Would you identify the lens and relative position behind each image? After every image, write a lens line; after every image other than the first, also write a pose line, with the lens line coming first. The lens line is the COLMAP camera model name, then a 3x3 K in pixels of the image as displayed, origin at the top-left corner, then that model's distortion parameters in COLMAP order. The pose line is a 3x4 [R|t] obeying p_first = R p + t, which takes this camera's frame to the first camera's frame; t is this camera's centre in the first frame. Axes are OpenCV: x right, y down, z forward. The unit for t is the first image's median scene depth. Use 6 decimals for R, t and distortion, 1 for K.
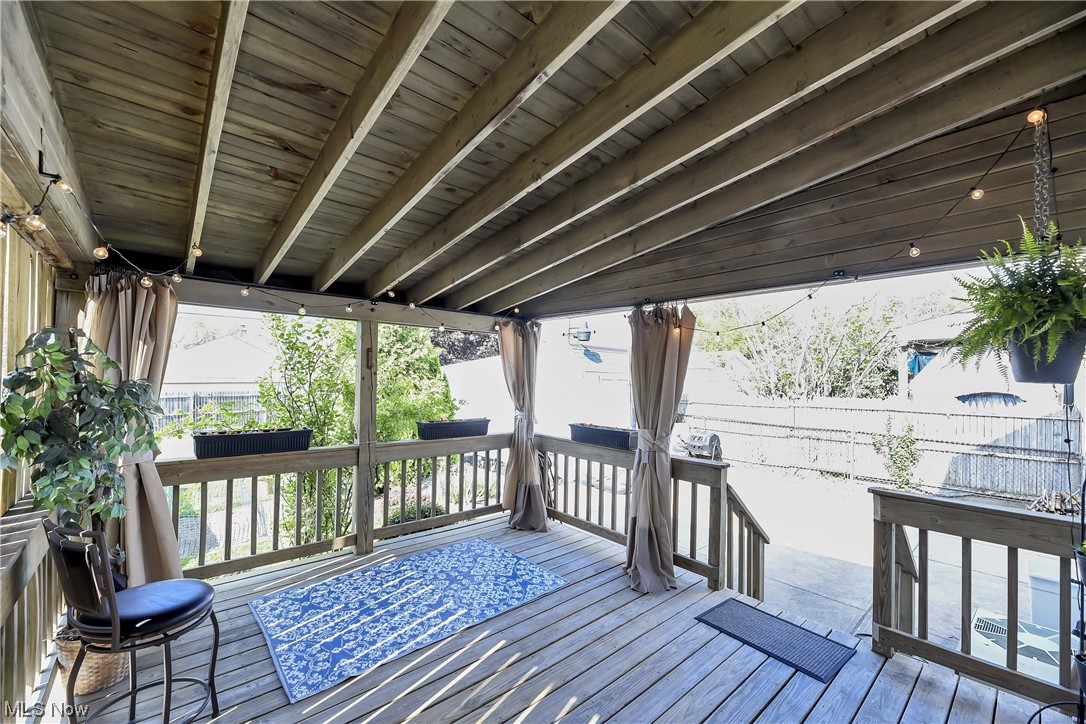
lens RADIAL K [[451.7, 0, 551.6], [0, 451.7, 367.2], [0, 0, 1]] dist [-0.000008, -0.000151]
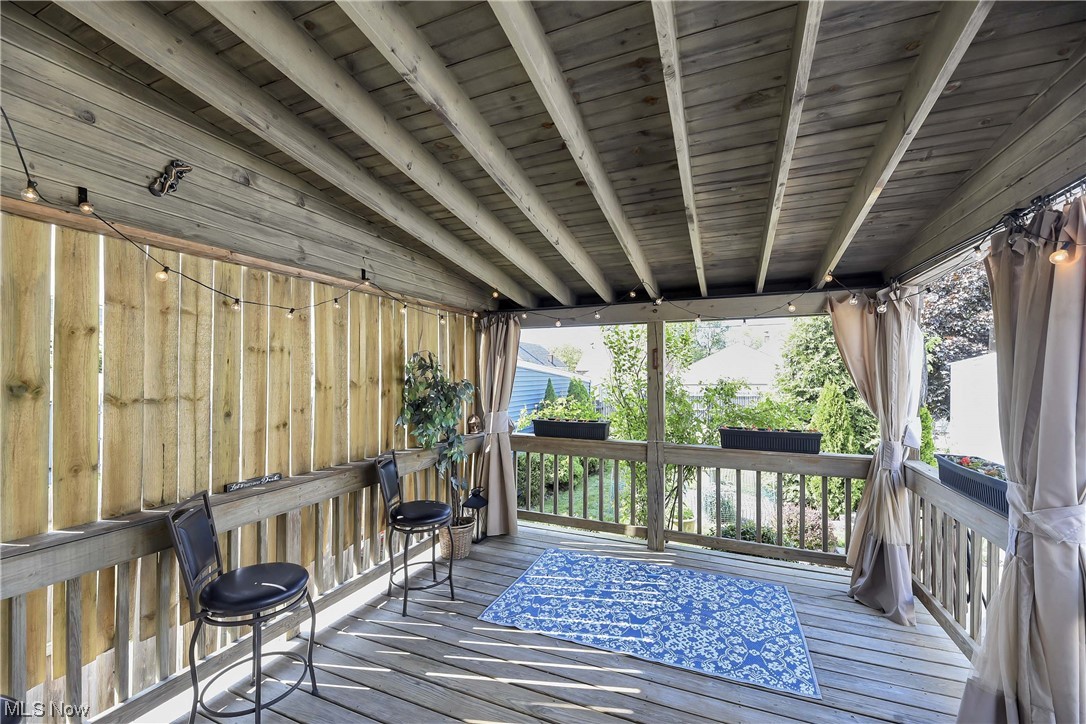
lens RADIAL K [[450.5, 0, 547.0], [0, 450.5, 371.1], [0, 0, 1]] dist [-0.000989, -0.000431]
pose [[0.403024, -0.025010, -0.914848, 0.453821], [0.027938, 0.999497, -0.015016, 0.017639], [0.914763, -0.019507, 0.403520, 0.393166]]
